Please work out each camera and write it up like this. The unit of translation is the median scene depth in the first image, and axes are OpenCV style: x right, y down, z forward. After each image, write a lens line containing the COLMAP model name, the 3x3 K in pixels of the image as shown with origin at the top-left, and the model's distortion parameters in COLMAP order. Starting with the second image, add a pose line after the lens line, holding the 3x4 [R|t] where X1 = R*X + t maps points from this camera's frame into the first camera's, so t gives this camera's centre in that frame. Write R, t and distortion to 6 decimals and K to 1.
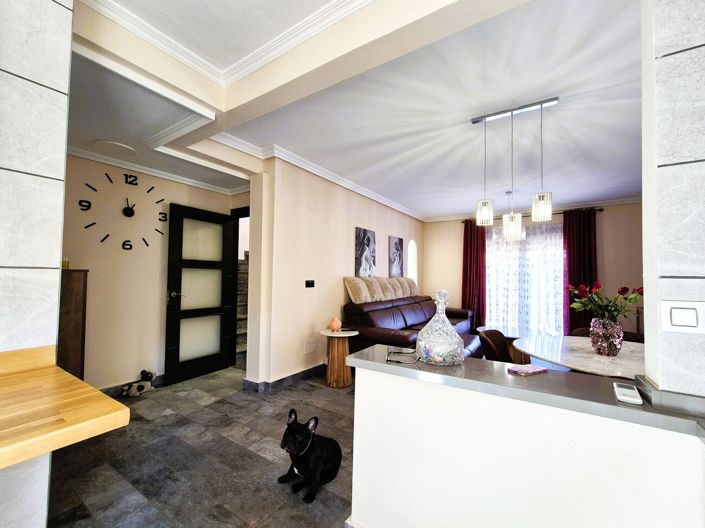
lens RADIAL K [[298.0, 0, 354.8], [0, 298.0, 267.3], [0, 0, 1]] dist [0.000550, 0.000033]
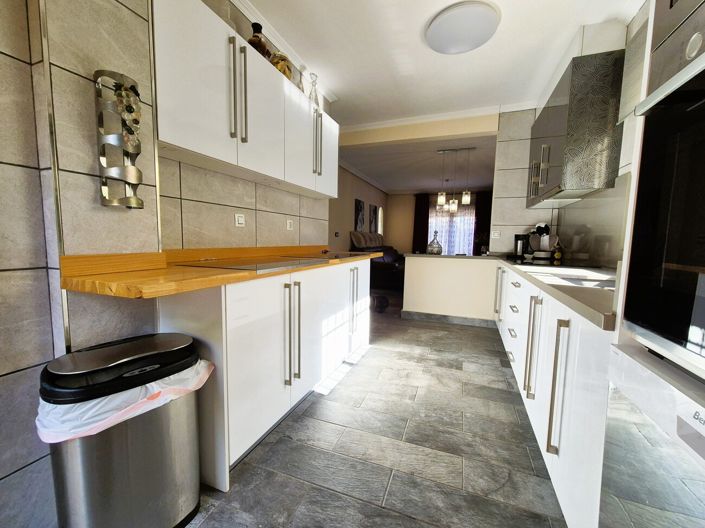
lens RADIAL K [[290.2, 0, 353.1], [0, 290.2, 266.6], [0, 0, 1]] dist [0.001171, 0.000166]
pose [[0.977248, -0.015894, 0.211504, -0.311765], [-0.011258, 0.991896, 0.126556, 0.021054], [-0.211802, -0.126058, 0.969149, -0.462172]]
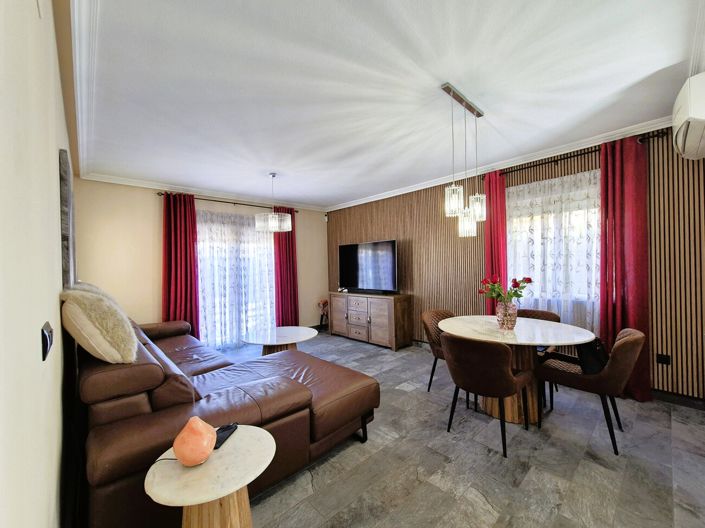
lens RADIAL K [[291.2, 0, 352.9], [0, 291.2, 267.6], [0, 0, 1]] dist [0.001187, 0.000185]
pose [[0.242651, -0.023394, 0.969832, -0.239226], [-0.004007, 0.999677, 0.025116, -0.003838], [-0.970105, -0.009980, 0.242479, 0.551007]]
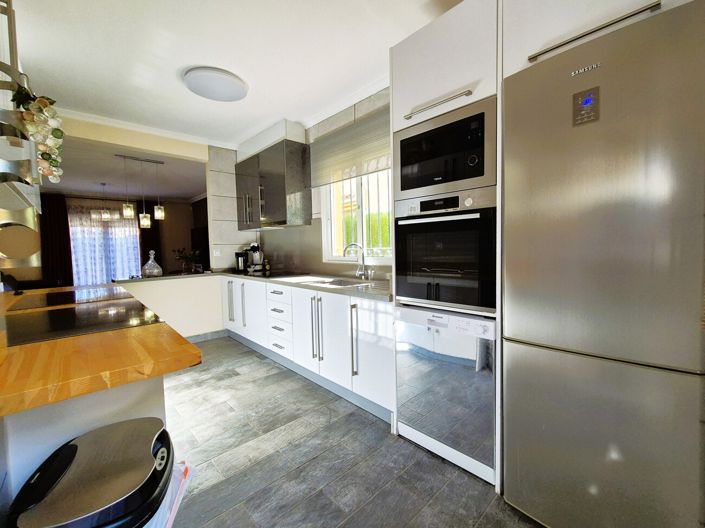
lens RADIAL K [[306.6, 0, 352.5], [0, 306.6, 264.0], [0, 0, 1]] dist [-0.000088, -0.000021]
pose [[0.246350, -0.074674, 0.966300, -0.536774], [-0.005044, 0.996915, 0.078325, -0.007677], [-0.969168, -0.024169, 0.245214, -0.400560]]
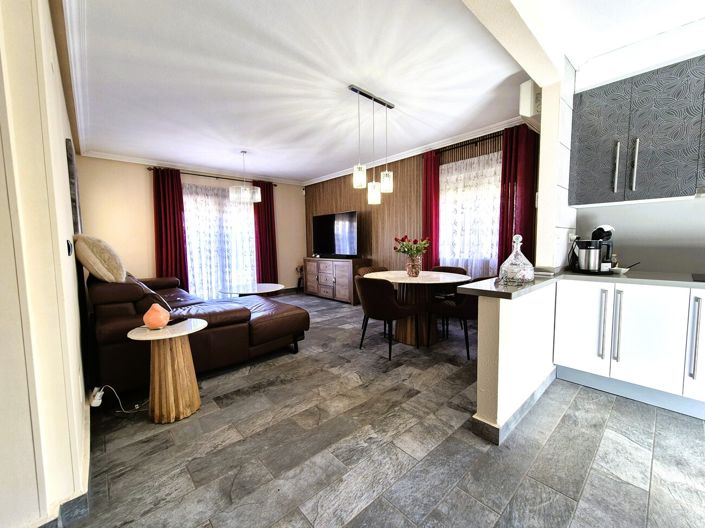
lens RADIAL K [[290.2, 0, 353.1], [0, 290.2, 266.6], [0, 0, 1]] dist [0.001171, 0.000166]
pose [[0.254181, -0.097037, 0.962276, -0.355783], [-0.011662, 0.994574, 0.103375, 0.025968], [-0.967086, -0.037498, 0.251670, 0.370685]]
